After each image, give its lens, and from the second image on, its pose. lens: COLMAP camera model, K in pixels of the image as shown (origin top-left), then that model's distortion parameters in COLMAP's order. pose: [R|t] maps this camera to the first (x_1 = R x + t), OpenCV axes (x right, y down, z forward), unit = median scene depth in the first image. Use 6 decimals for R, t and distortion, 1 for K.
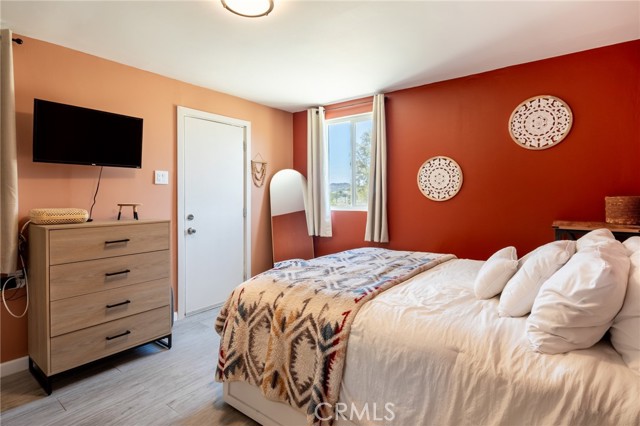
lens RADIAL K [[326.7, 0, 321.8], [0, 326.7, 198.2], [0, 0, 1]] dist [0.000568, -0.000897]
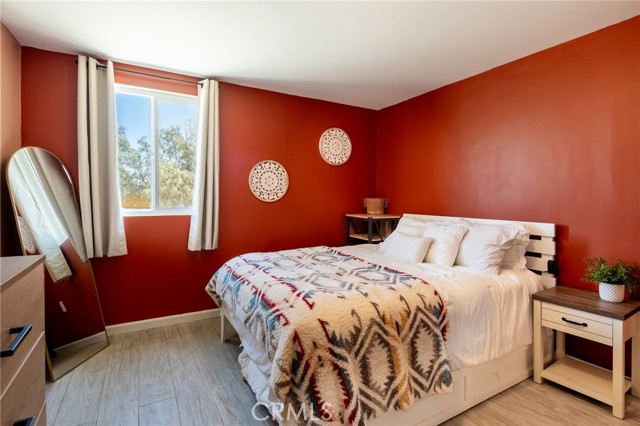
lens RADIAL K [[326.7, 0, 321.8], [0, 326.7, 198.2], [0, 0, 1]] dist [0.000568, -0.000897]
pose [[0.366743, 0.003265, 0.930317, -0.588341], [-0.002920, 0.999993, -0.002358, -0.001418], [-0.930318, -0.001852, 0.366749, 0.452858]]
